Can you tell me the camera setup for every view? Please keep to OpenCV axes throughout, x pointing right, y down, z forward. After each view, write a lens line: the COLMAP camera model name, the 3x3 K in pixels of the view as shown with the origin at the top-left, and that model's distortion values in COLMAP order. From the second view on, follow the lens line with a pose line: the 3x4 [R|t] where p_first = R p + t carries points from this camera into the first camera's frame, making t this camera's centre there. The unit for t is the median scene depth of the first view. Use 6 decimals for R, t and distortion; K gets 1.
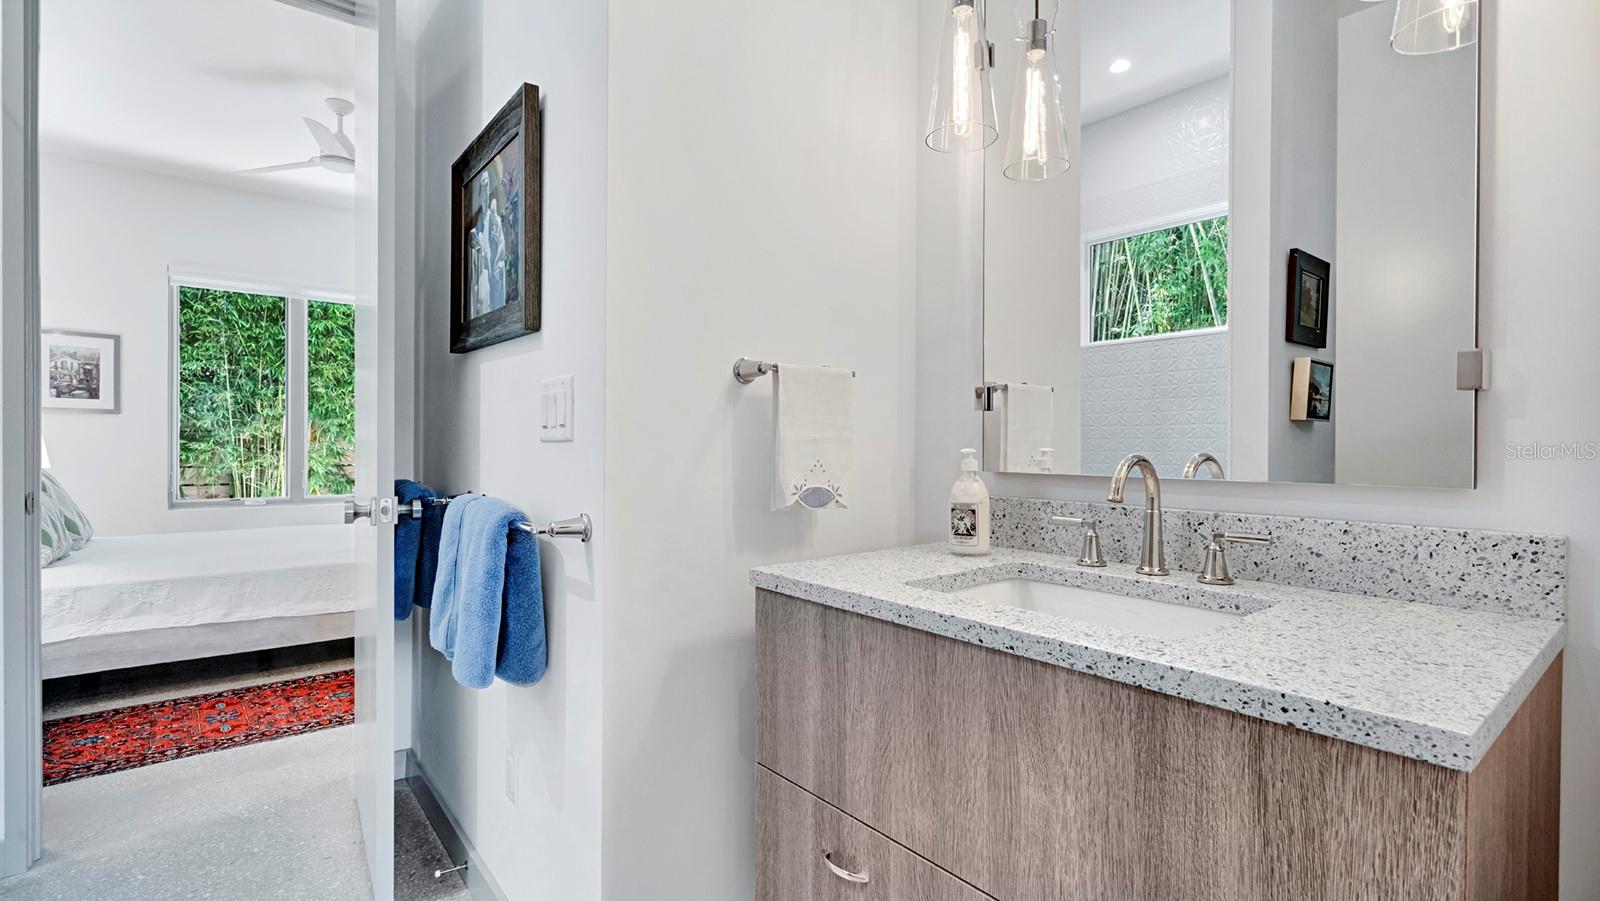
lens RADIAL K [[728.0, 0, 792.6], [0, 728.0, 448.0], [0, 0, 1]] dist [0.000854, 0.000696]
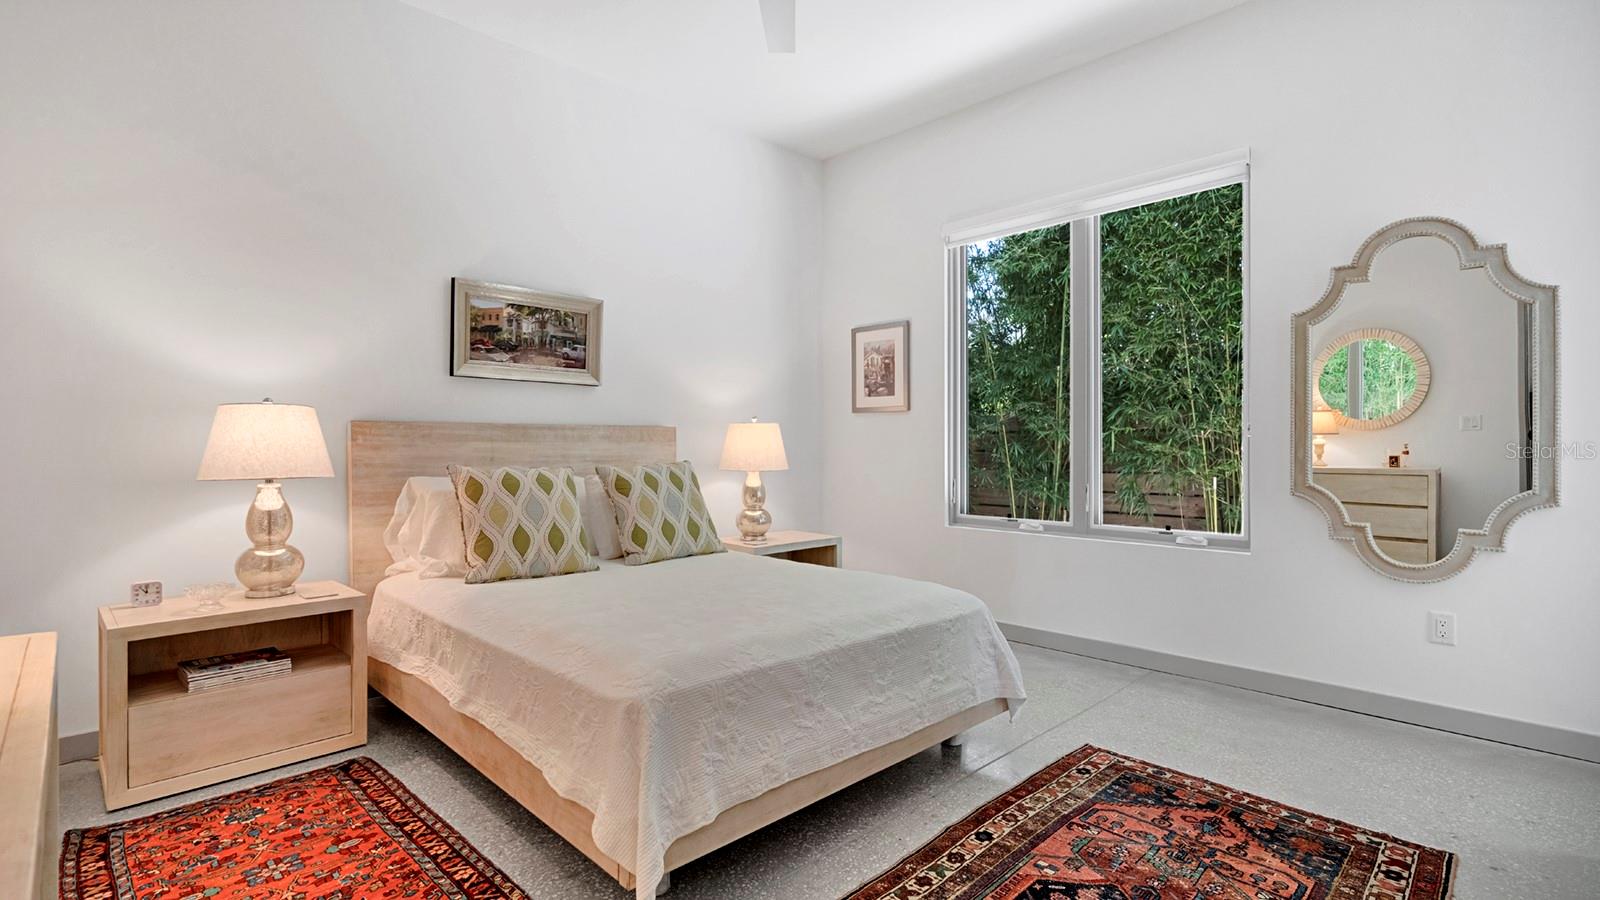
lens RADIAL K [[728.0, 0, 792.6], [0, 728.0, 447.5], [0, 0, 1]] dist [0.000854, 0.000696]
pose [[0.083868, -0.004071, -0.996469, -0.063547], [-0.001173, 0.999991, -0.004184, 0.001712], [0.996476, 0.001520, 0.083863, 0.808280]]
